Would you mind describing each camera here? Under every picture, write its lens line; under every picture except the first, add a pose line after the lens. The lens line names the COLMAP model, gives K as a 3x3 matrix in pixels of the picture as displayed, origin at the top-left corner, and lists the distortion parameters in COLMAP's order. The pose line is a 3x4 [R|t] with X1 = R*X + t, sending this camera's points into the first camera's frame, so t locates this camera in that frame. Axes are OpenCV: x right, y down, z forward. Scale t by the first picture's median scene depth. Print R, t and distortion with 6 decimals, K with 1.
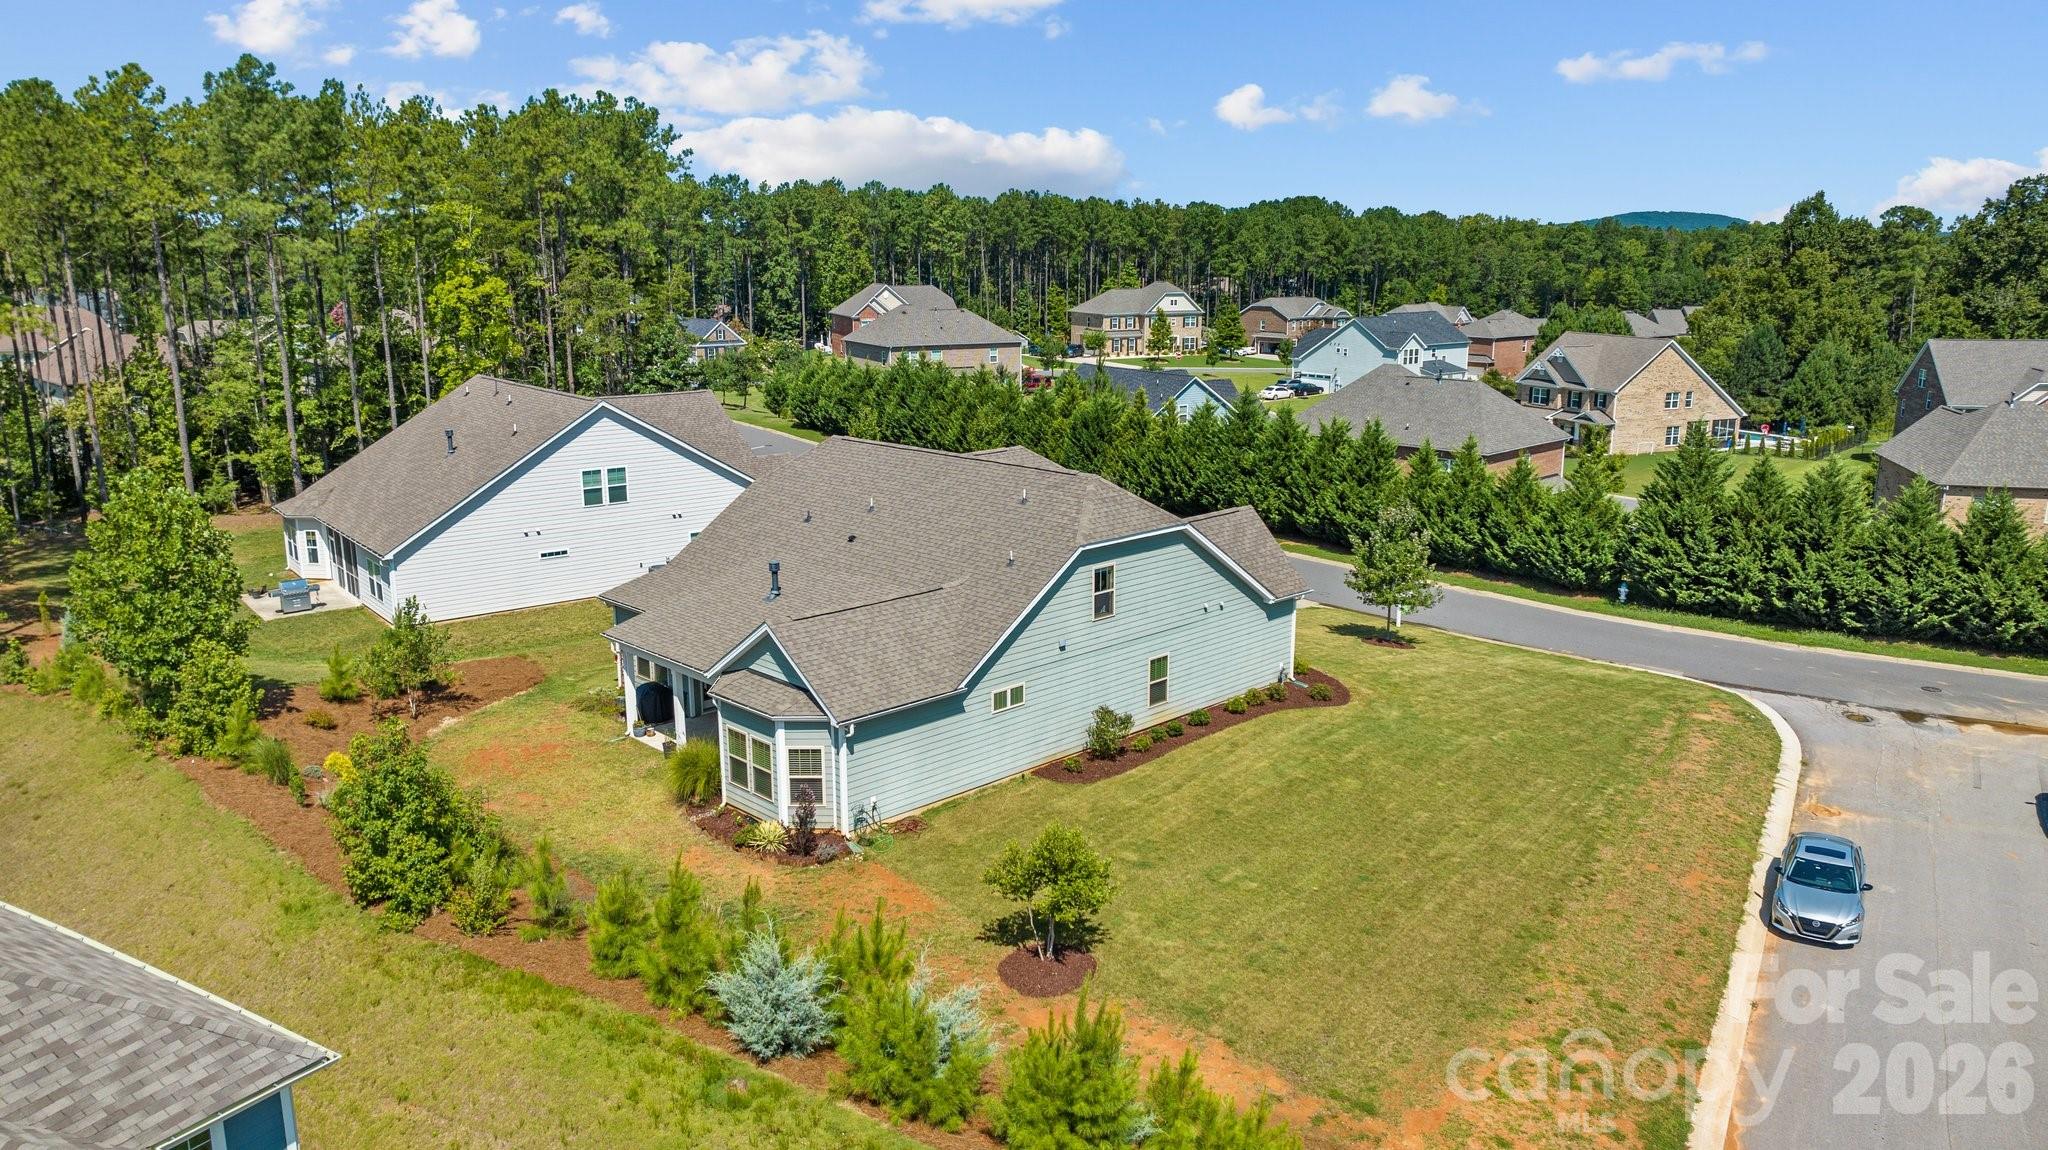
lens RADIAL K [[1456.2, 0, 1030.9], [0, 1456.2, 575.3], [0, 0, 1]] dist [-0.021303, 0.006148]
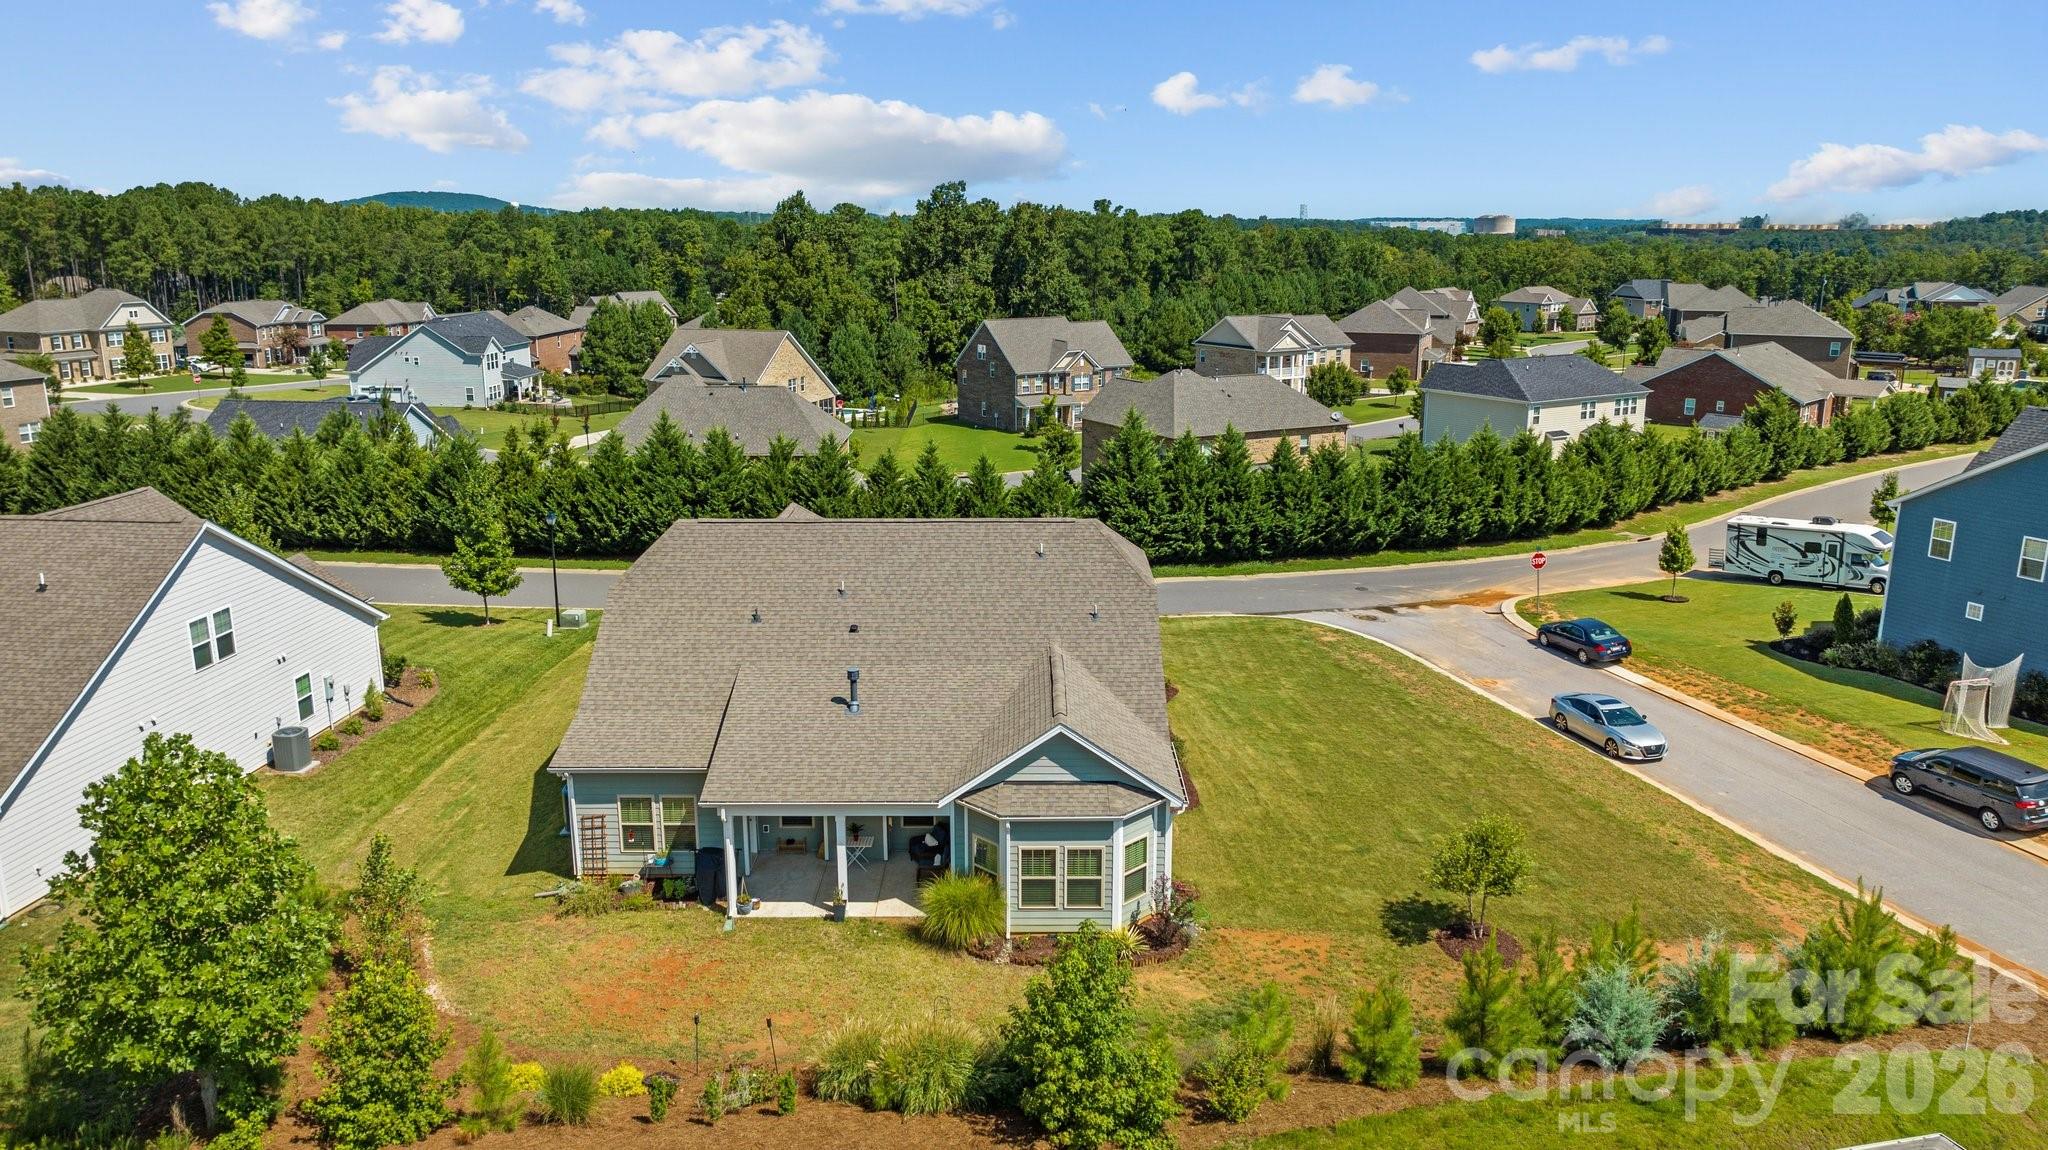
lens RADIAL K [[1456.2, 0, 1030.9], [0, 1456.2, 575.3], [0, 0, 1]] dist [-0.021303, 0.006148]
pose [[0.699244, -0.168792, 0.694671, -0.226563], [0.159191, 0.984092, 0.078877, -0.037895], [-0.696933, 0.055432, 0.714990, 0.093736]]
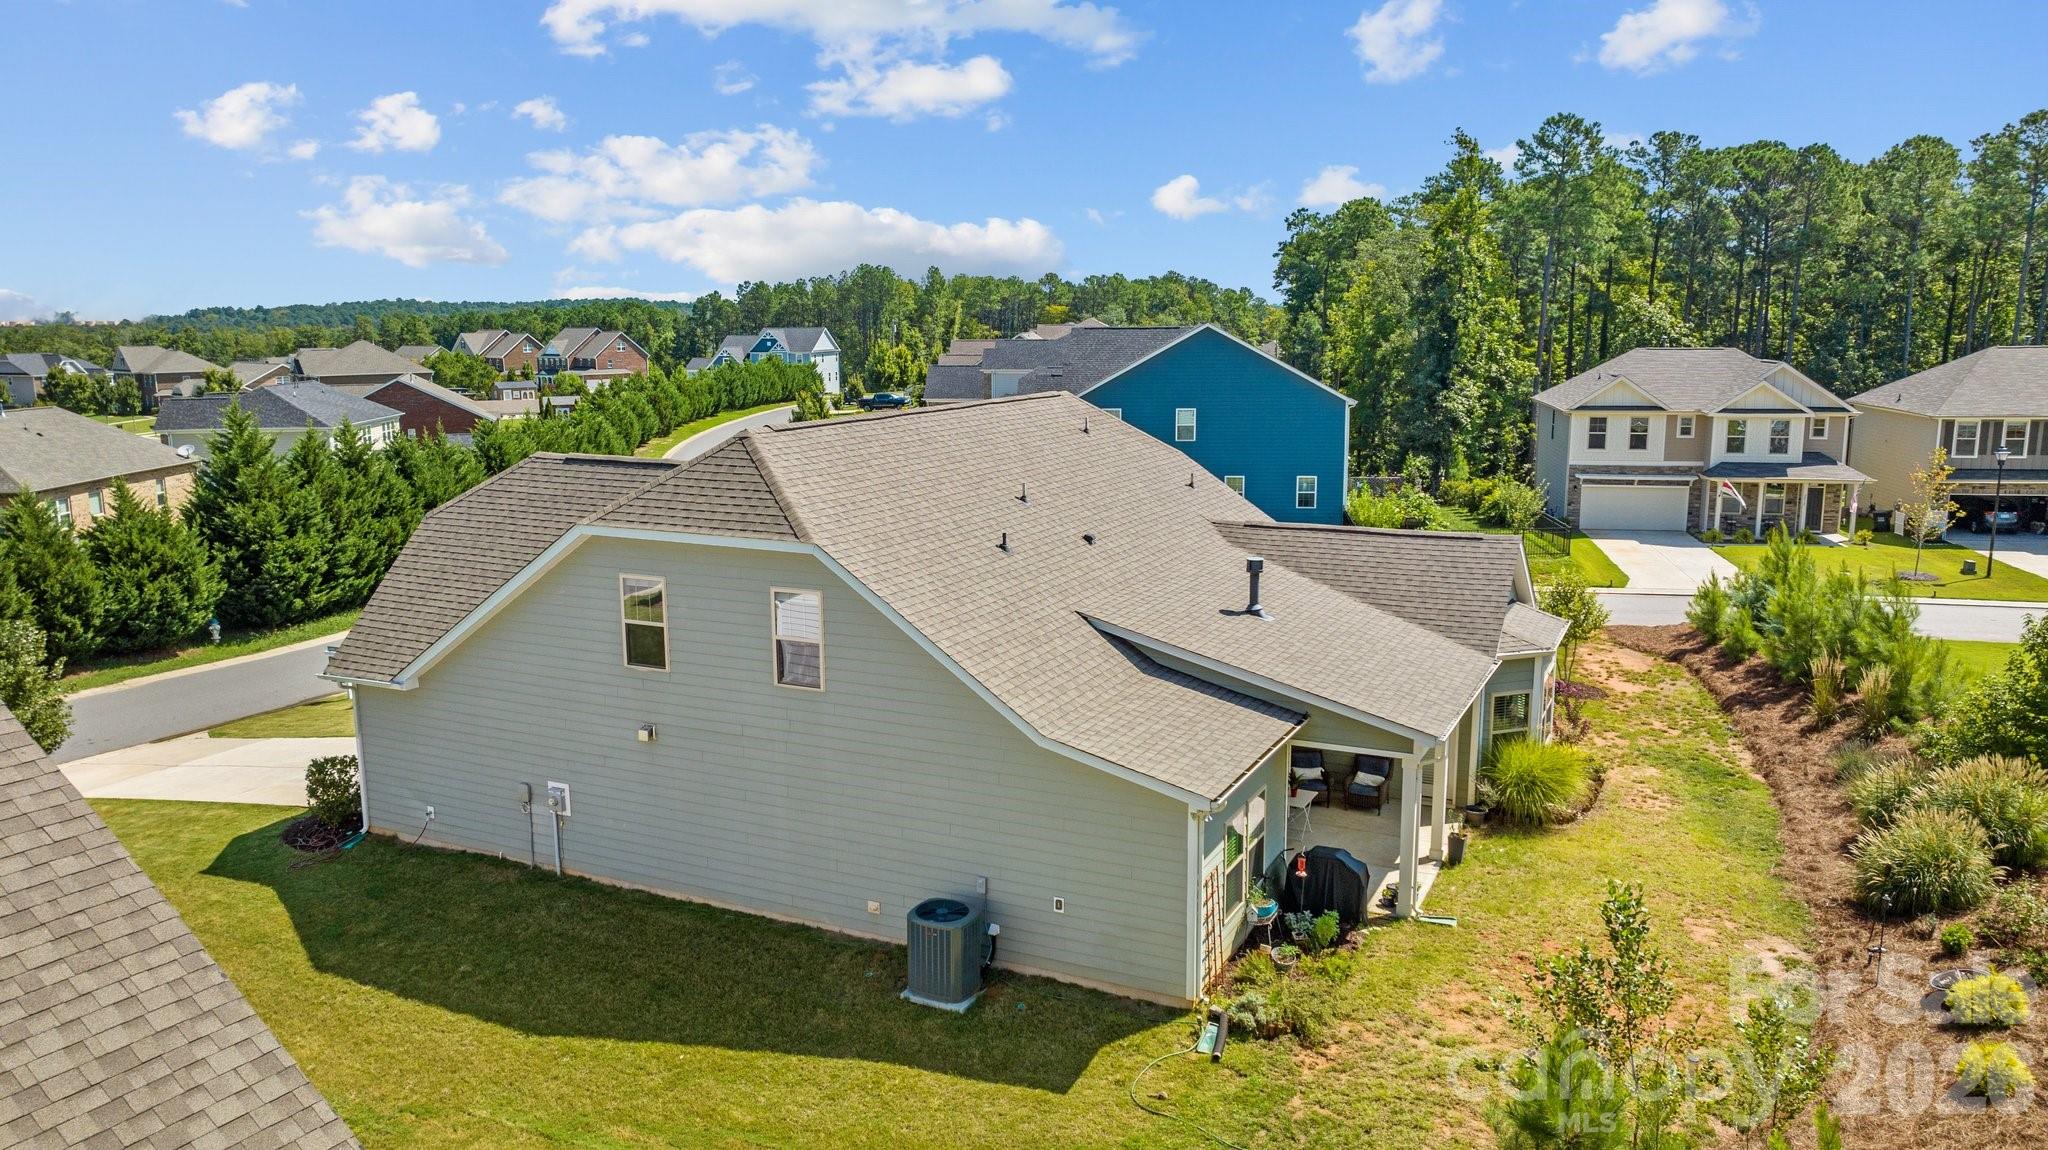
lens RADIAL K [[1456.2, 0, 1030.9], [0, 1456.2, 575.3], [0, 0, 1]] dist [-0.021303, 0.006148]
pose [[-0.336295, -0.162729, 0.927591, -0.230384], [0.218826, 0.944498, 0.245029, -0.055572], [-0.915981, 0.285384, -0.282021, 0.407587]]
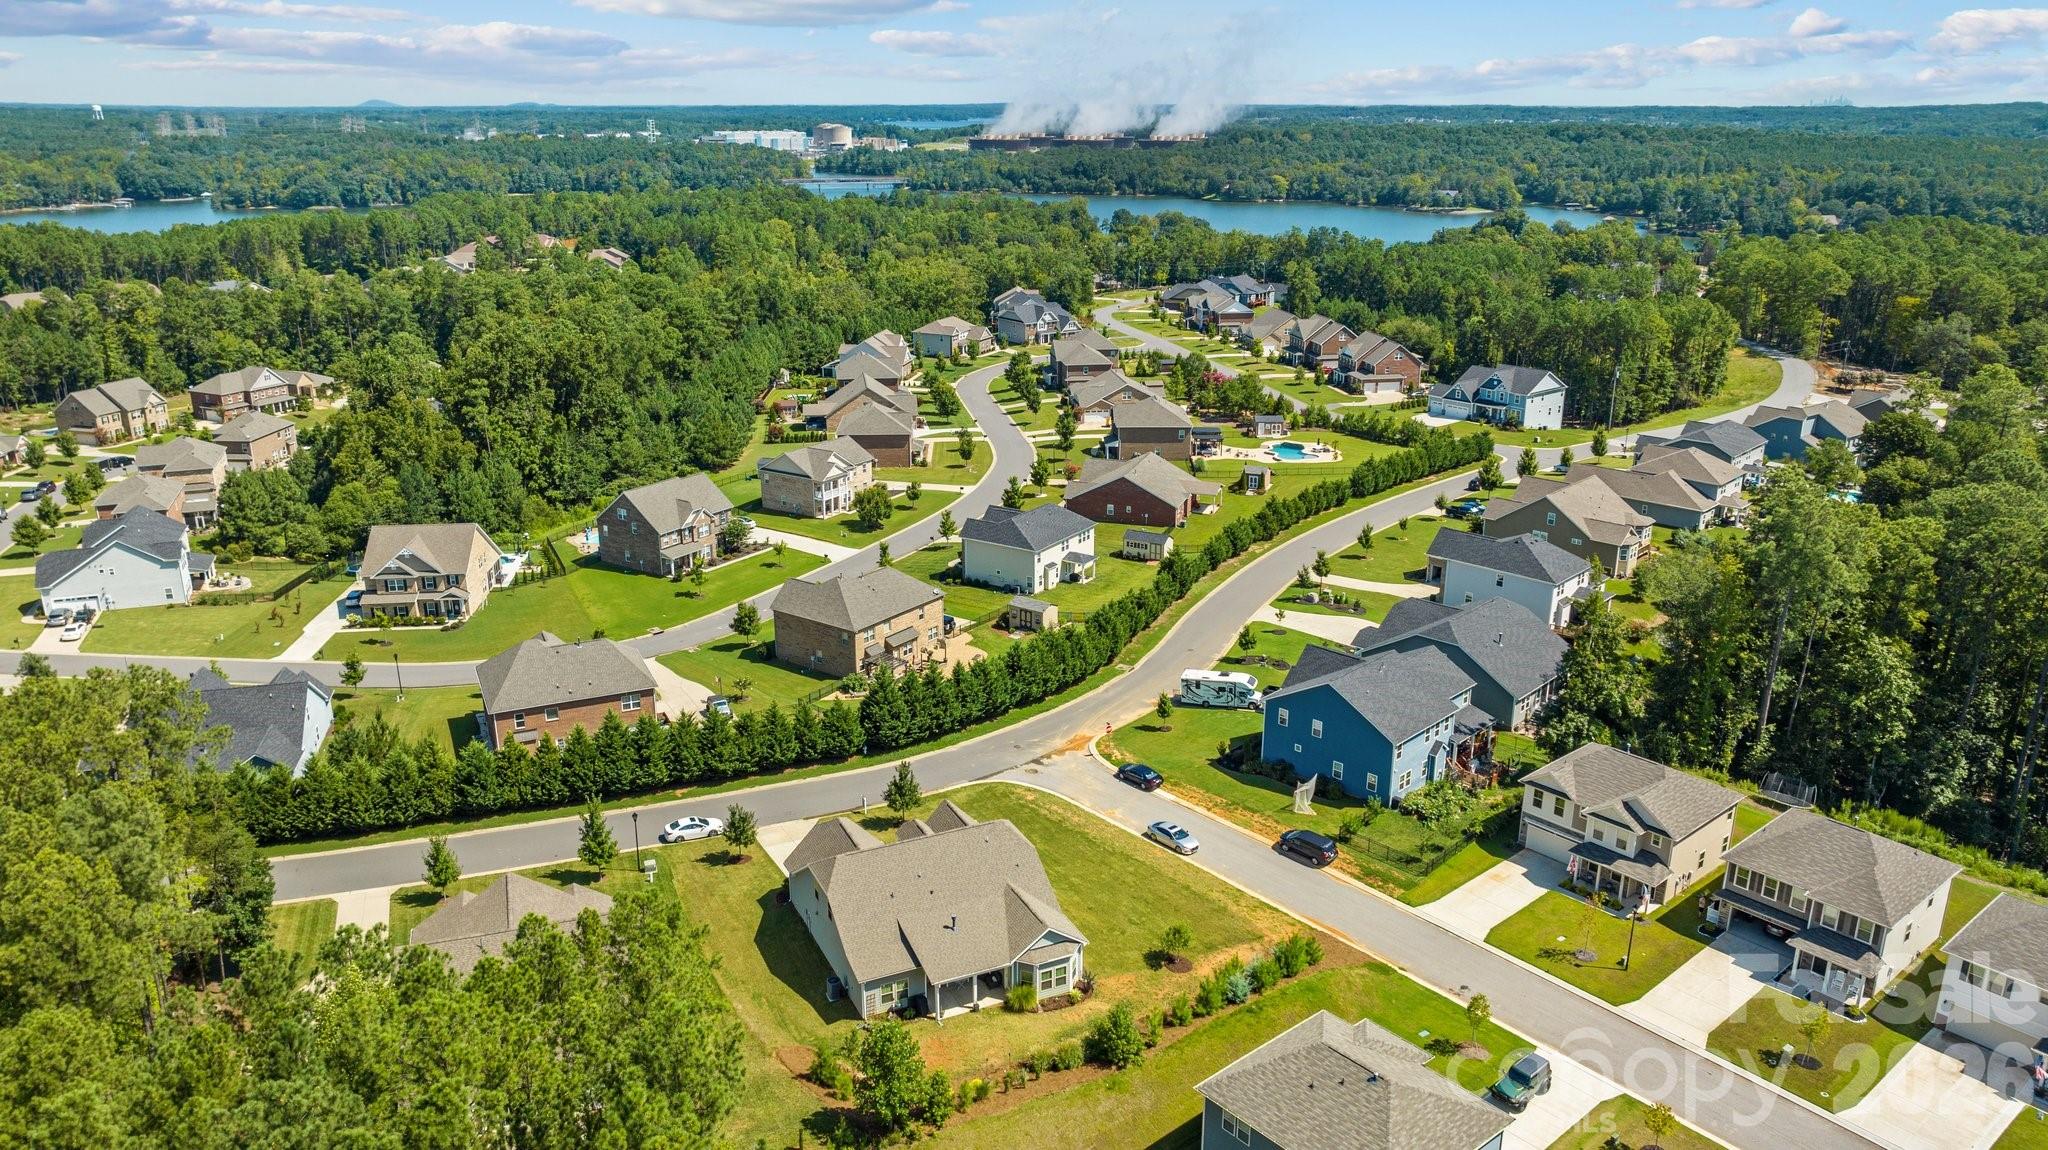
lens RADIAL K [[1456.2, 0, 1030.9], [0, 1456.2, 575.3], [0, 0, 1]] dist [-0.021303, 0.006148]
pose [[0.325613, -0.295263, 0.898219, -0.660888], [0.208420, 0.949036, 0.236413, -0.335996], [-0.922246, 0.110228, 0.370557, -0.009283]]
